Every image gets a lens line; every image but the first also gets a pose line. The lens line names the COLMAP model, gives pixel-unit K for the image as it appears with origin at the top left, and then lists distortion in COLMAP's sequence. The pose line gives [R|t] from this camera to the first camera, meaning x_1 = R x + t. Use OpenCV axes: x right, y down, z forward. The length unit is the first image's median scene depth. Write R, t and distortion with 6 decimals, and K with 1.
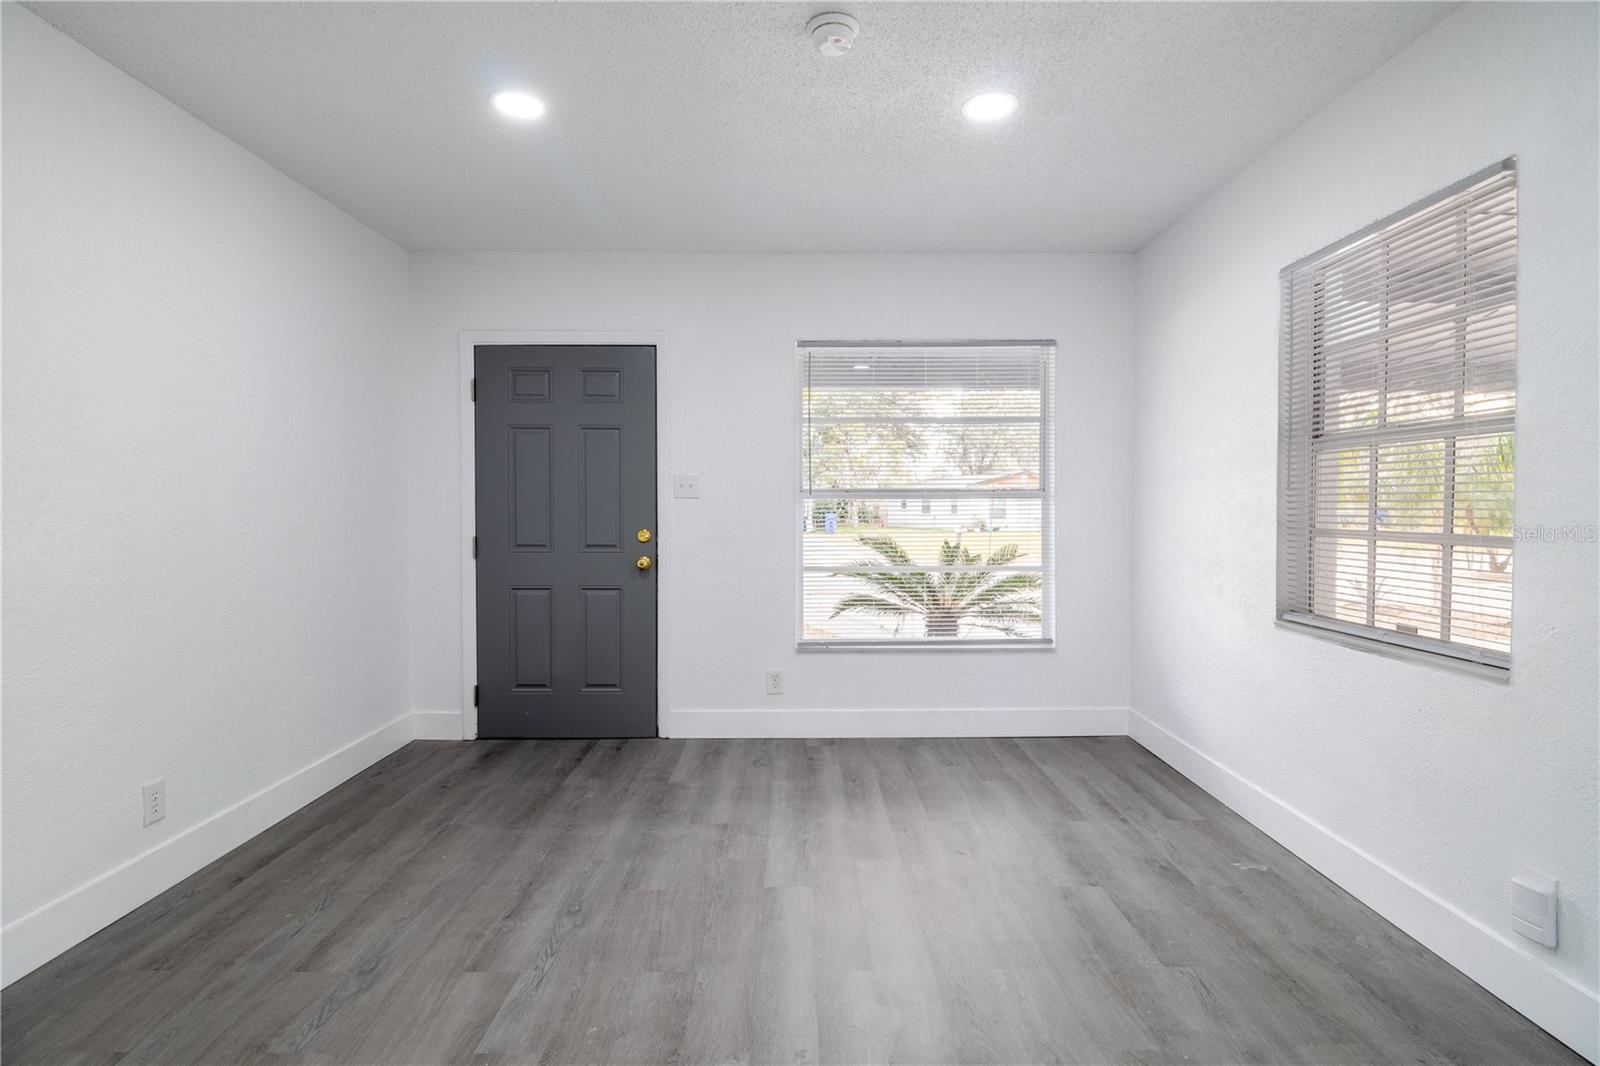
lens RADIAL K [[764.7, 0, 803.0], [0, 764.7, 524.1], [0, 0, 1]] dist [0.002407, -0.013449]
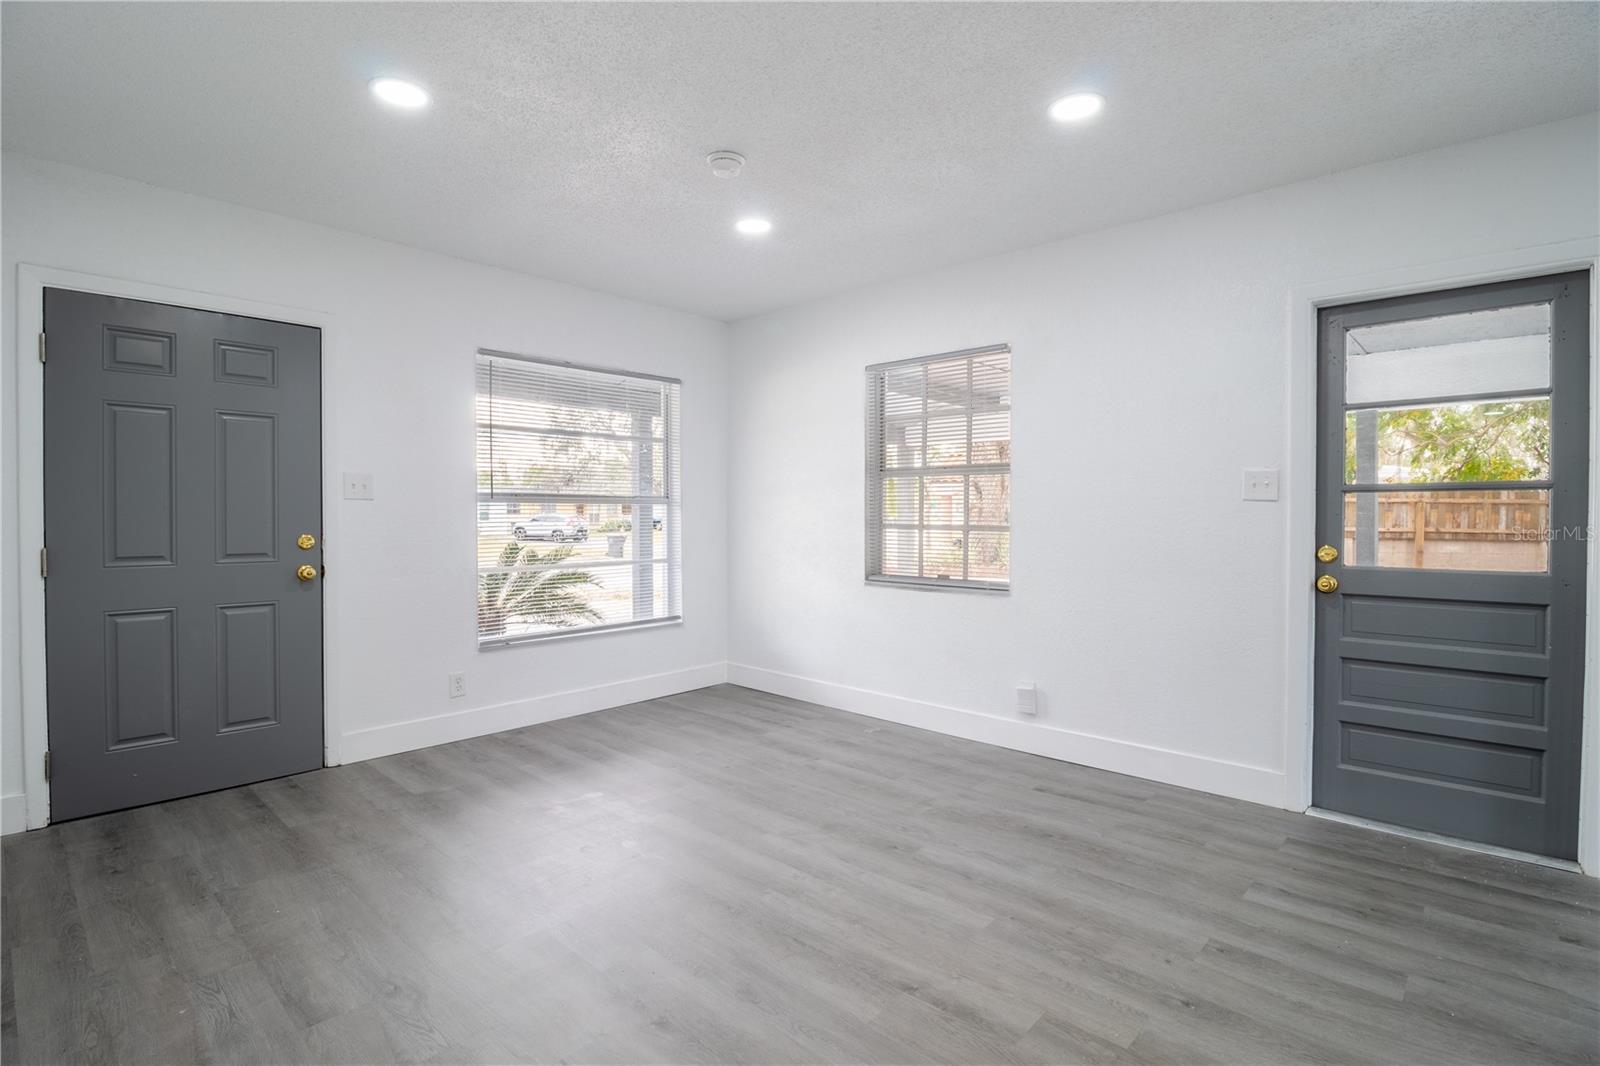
lens RADIAL K [[764.7, 0, 803.0], [0, 764.7, 524.1], [0, 0, 1]] dist [0.002407, -0.013449]
pose [[0.688656, -0.007954, 0.725044, -0.498446], [0.012939, 0.999915, -0.001321, 0.004044], [-0.724973, 0.010291, 0.688701, -0.021870]]
